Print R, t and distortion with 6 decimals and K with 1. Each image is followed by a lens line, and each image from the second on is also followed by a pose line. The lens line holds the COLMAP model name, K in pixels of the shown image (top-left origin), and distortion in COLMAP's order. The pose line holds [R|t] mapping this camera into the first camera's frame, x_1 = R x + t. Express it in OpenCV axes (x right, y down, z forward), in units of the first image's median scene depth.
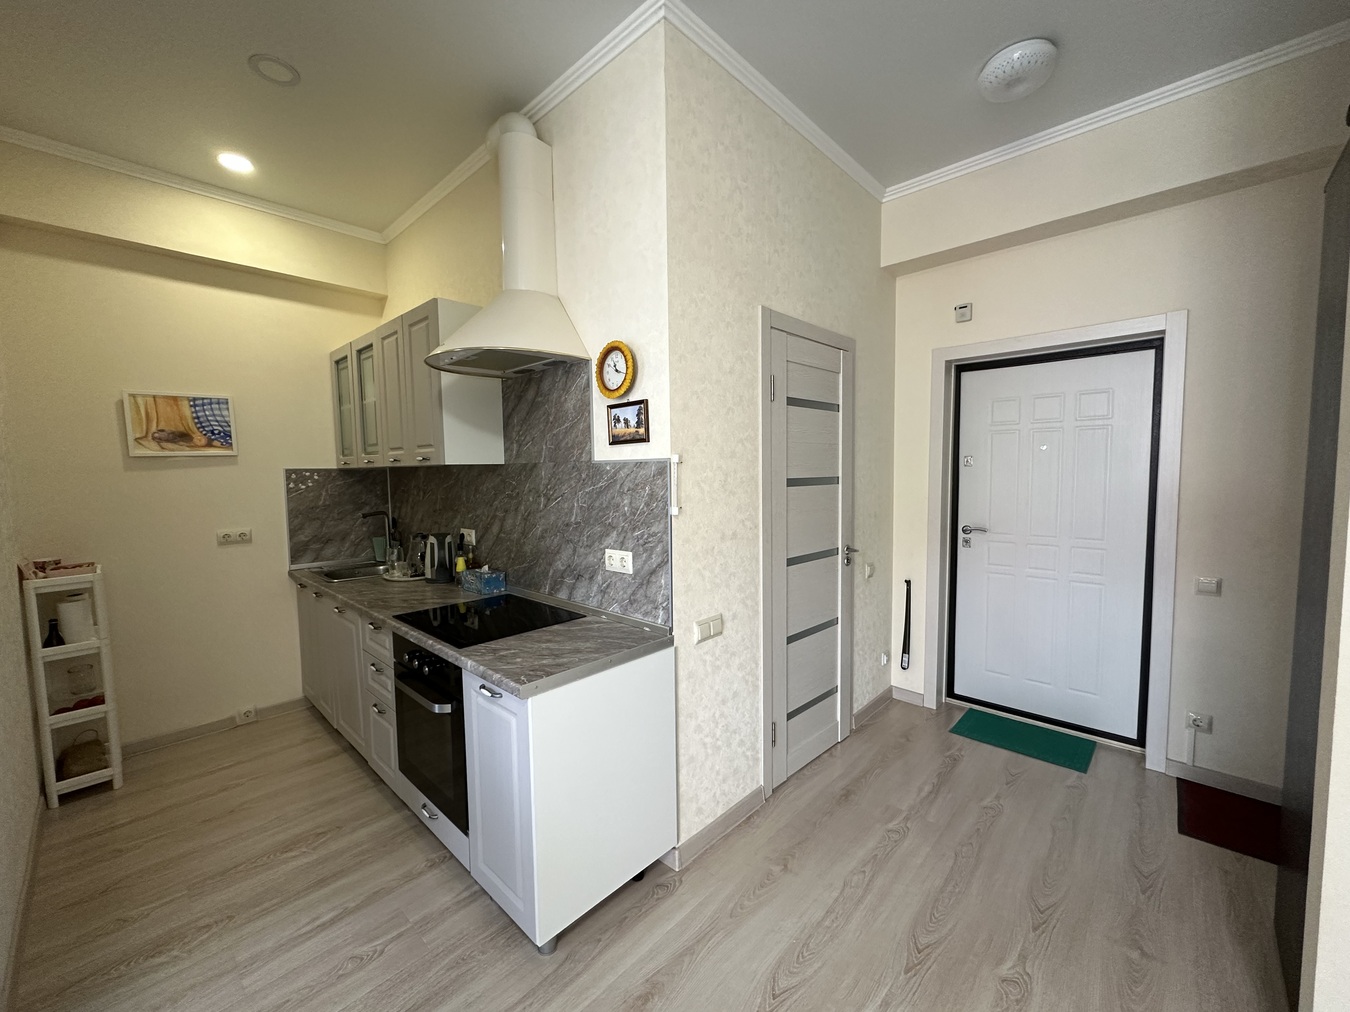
lens RADIAL K [[538.6, 0, 675.1], [0, 538.6, 507.2], [0, 0, 1]] dist [-0.003500, 0.000844]
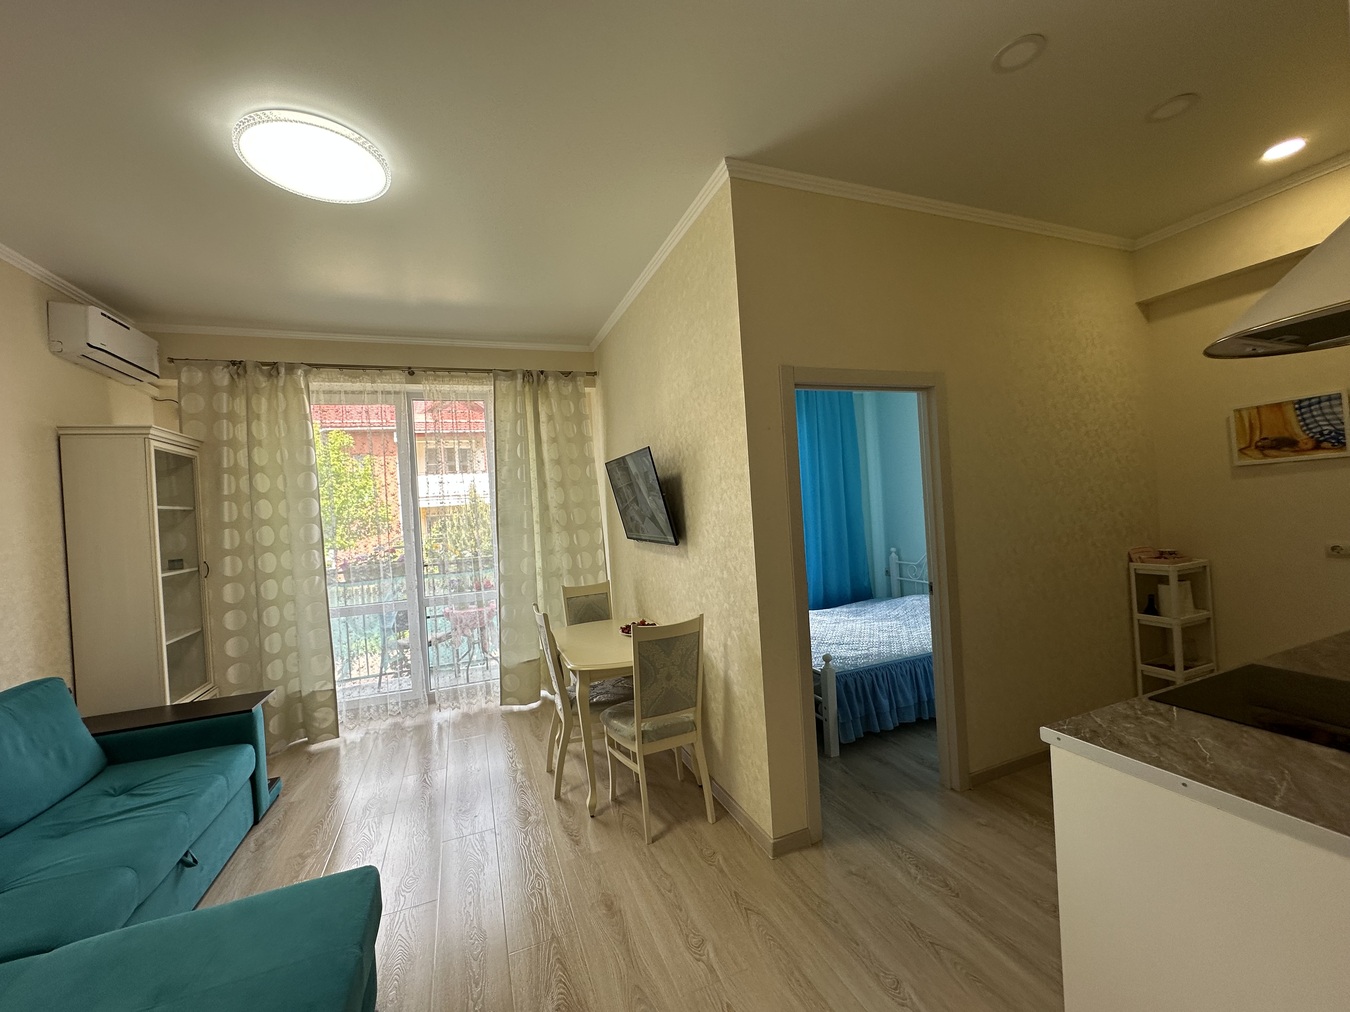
lens RADIAL K [[538.6, 0, 675.1], [0, 538.6, 507.2], [0, 0, 1]] dist [-0.003500, 0.000844]
pose [[-0.423534, 0.043795, -0.904821, 0.546881], [0.005201, 0.998932, 0.045916, -0.076549], [0.905865, 0.014741, -0.423309, 0.489392]]
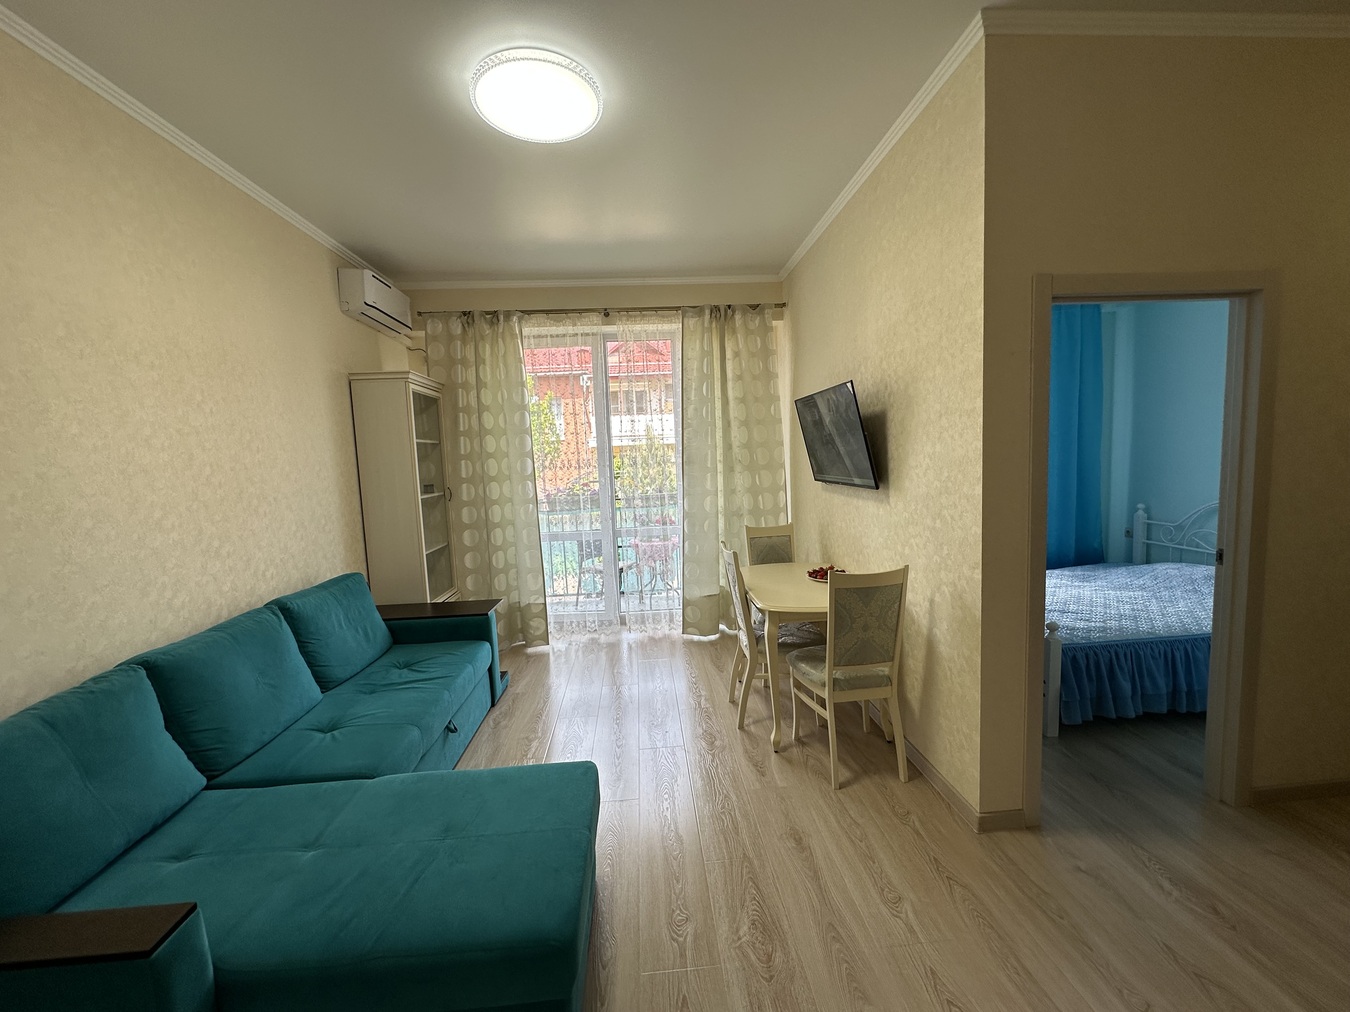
lens RADIAL K [[538.6, 0, 675.1], [0, 538.6, 507.2], [0, 0, 1]] dist [-0.003500, 0.000844]
pose [[-0.676108, 0.112119, -0.728222, 0.551026], [0.000899, 0.988479, 0.151353, -0.067371], [0.736802, 0.101676, -0.668419, 0.419596]]
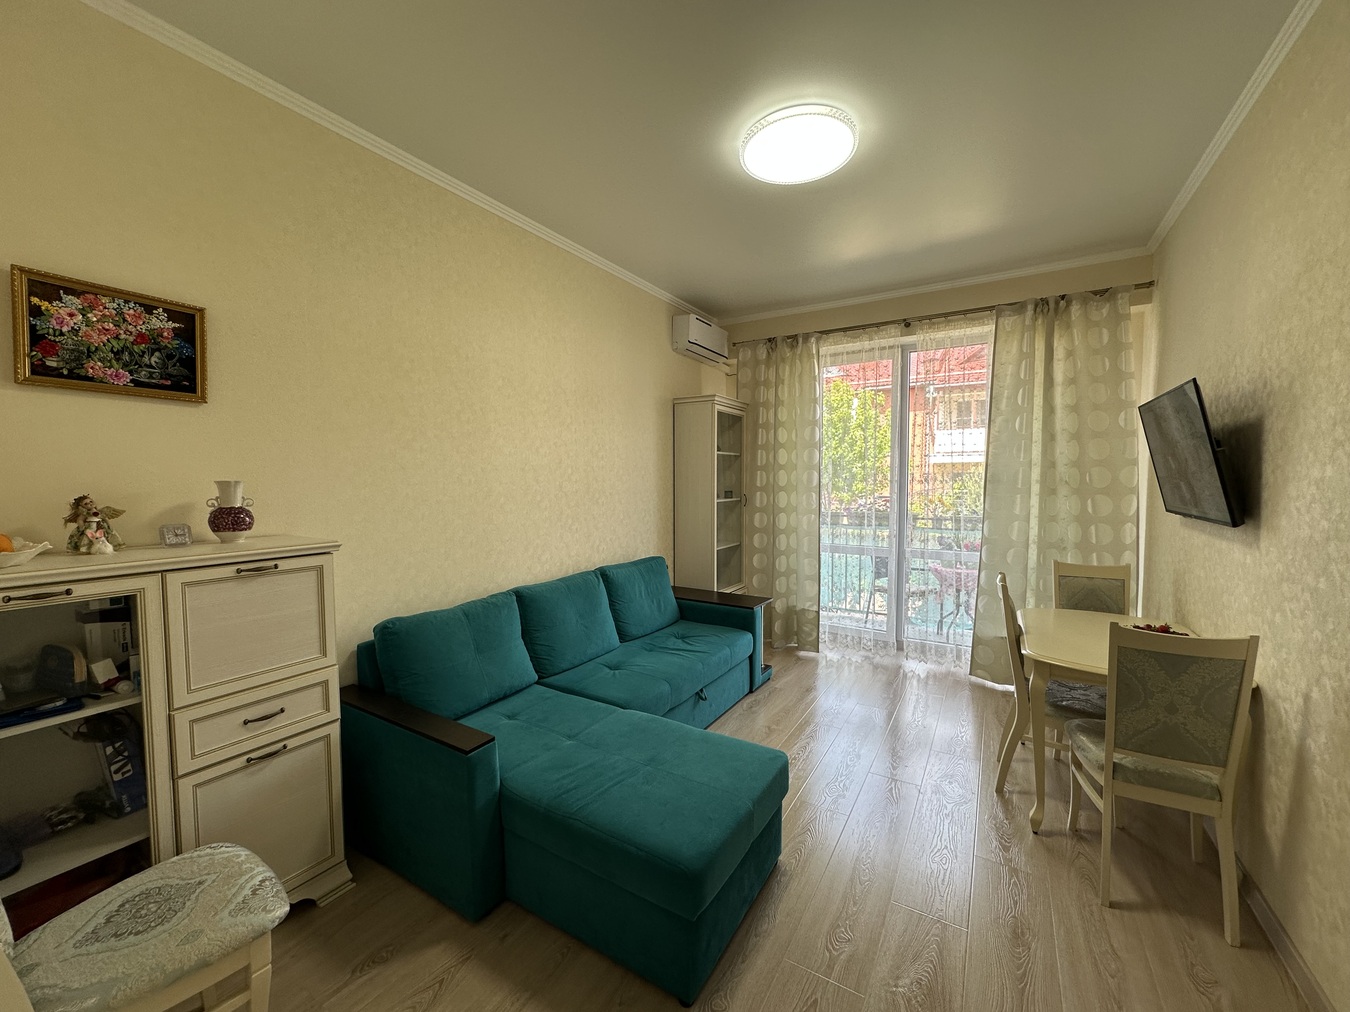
lens RADIAL K [[537.9, 0, 676.2], [0, 537.9, 507.2], [0, 0, 1]] dist [0.000823, 0.000256]
pose [[-0.977607, 0.029097, -0.208419, 0.426966], [0.003105, 0.992282, 0.123962, -0.066027], [0.210417, 0.120539, -0.970152, 0.581648]]
